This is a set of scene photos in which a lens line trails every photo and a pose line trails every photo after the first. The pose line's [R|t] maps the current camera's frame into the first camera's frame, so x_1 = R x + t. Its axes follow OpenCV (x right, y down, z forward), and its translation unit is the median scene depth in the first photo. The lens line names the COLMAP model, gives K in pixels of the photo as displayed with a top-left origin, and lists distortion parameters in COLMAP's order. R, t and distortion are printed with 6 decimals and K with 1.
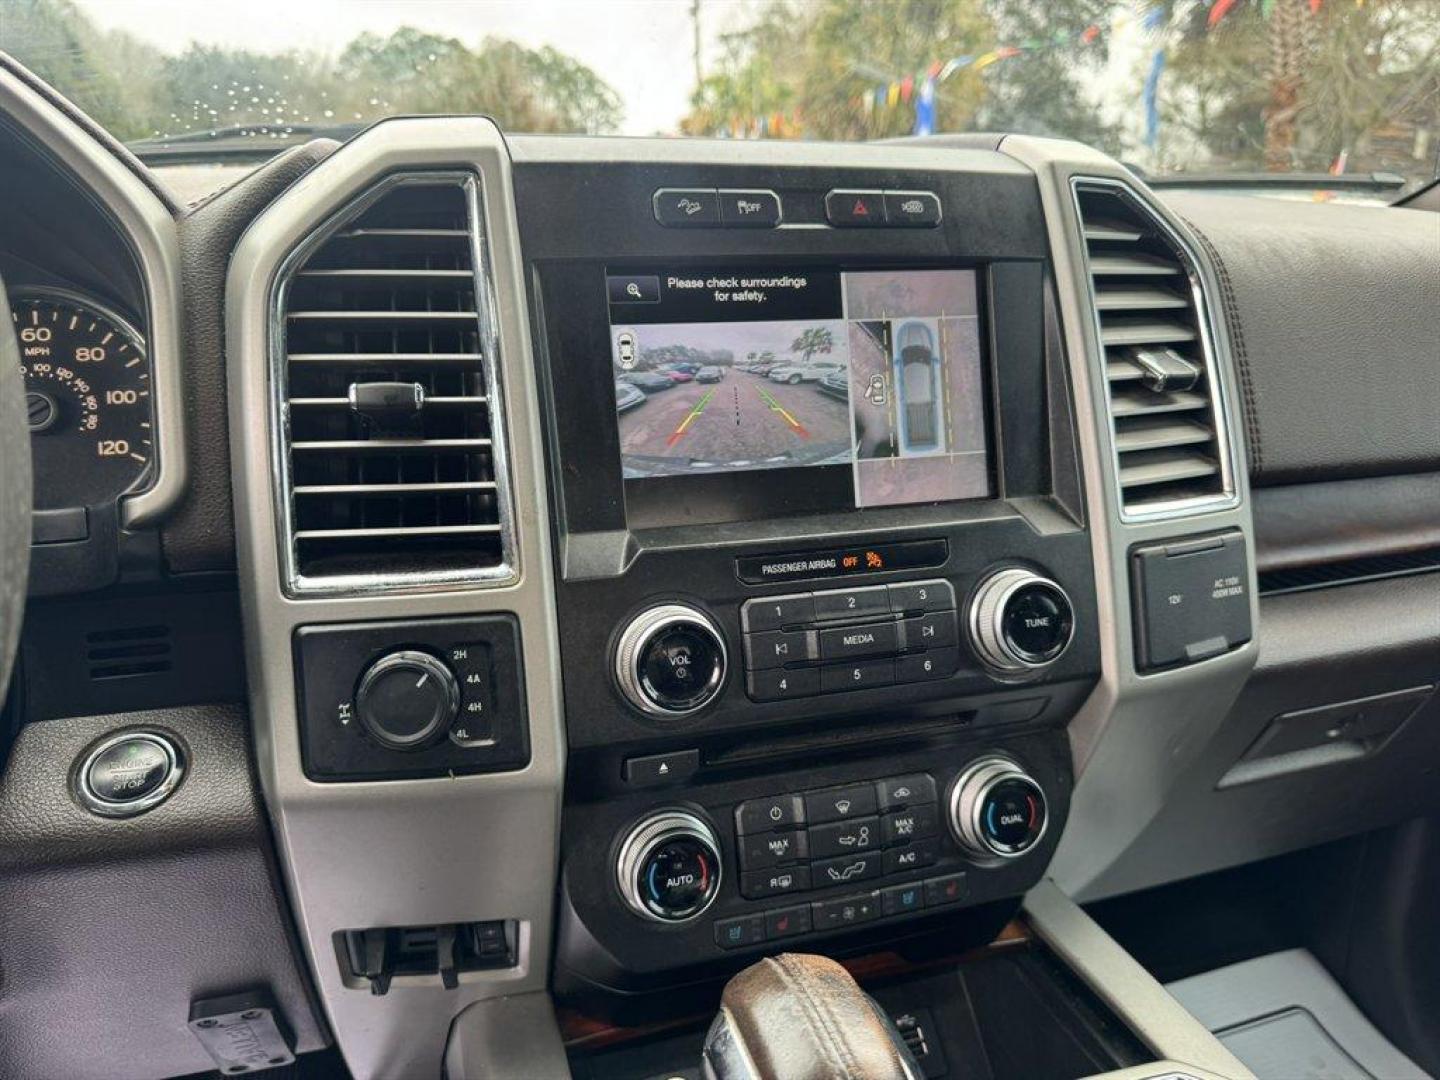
lens RADIAL K [[1037.3, 0, 713.1], [0, 1037.3, 538.6], [0, 0, 1]] dist [0.029116, -0.033562]
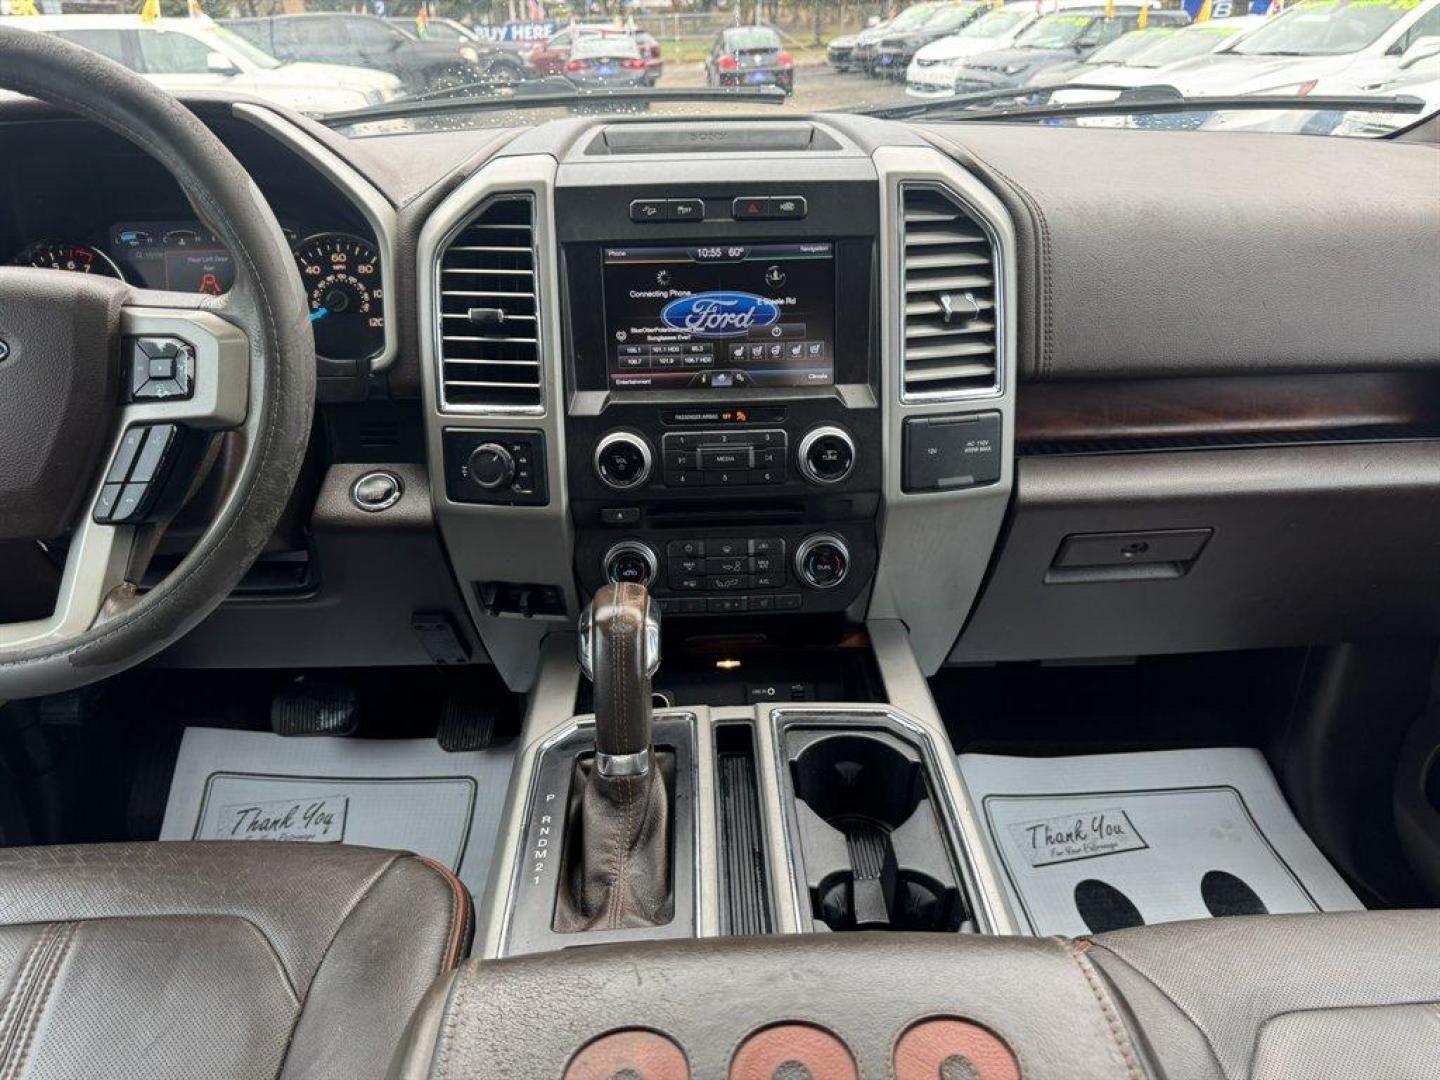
lens RADIAL K [[1037.3, 0, 721.3], [0, 1037.3, 555.6], [0, 0, 1]] dist [0.029116, -0.033562]
pose [[0.963666, 0.106429, -0.244991, 0.562987], [-0.058267, 0.978862, 0.196044, -0.088141], [0.260678, -0.174646, 0.949498, -0.733668]]
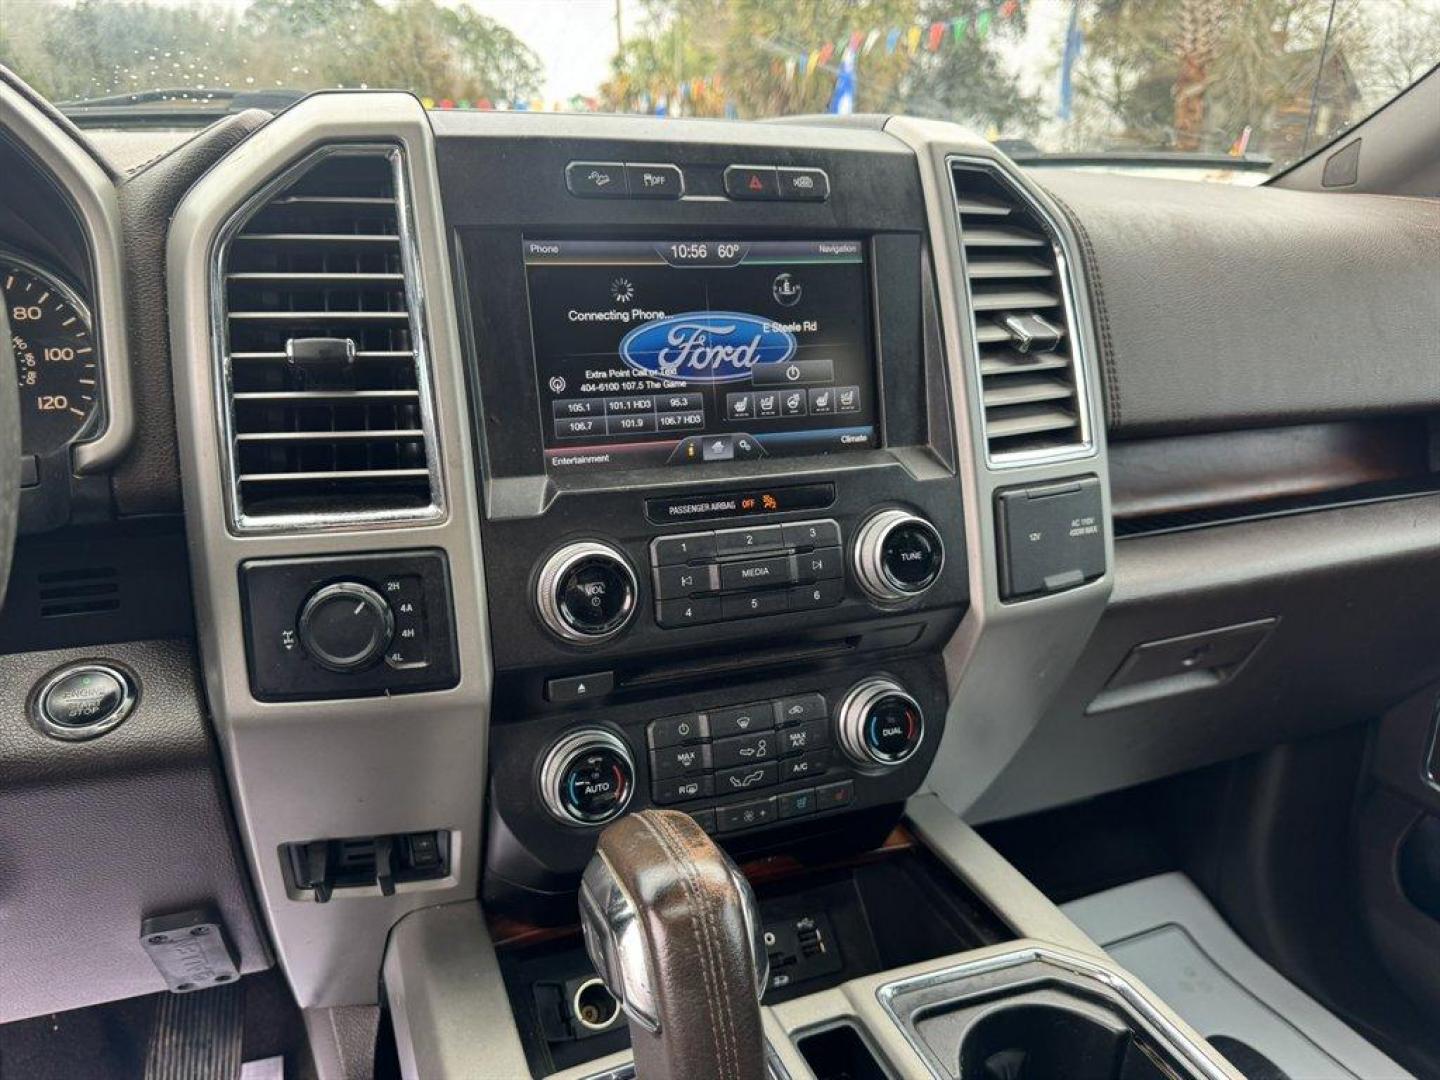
lens RADIAL K [[1037.3, 0, 705.4], [0, 1037.3, 539.6], [0, 0, 1]] dist [0.029116, -0.033562]
pose [[0.997941, -0.008574, 0.063561, 0.014801], [0.006701, 0.999539, 0.029619, 0.026847], [-0.063786, -0.029132, 0.997538, -0.104906]]
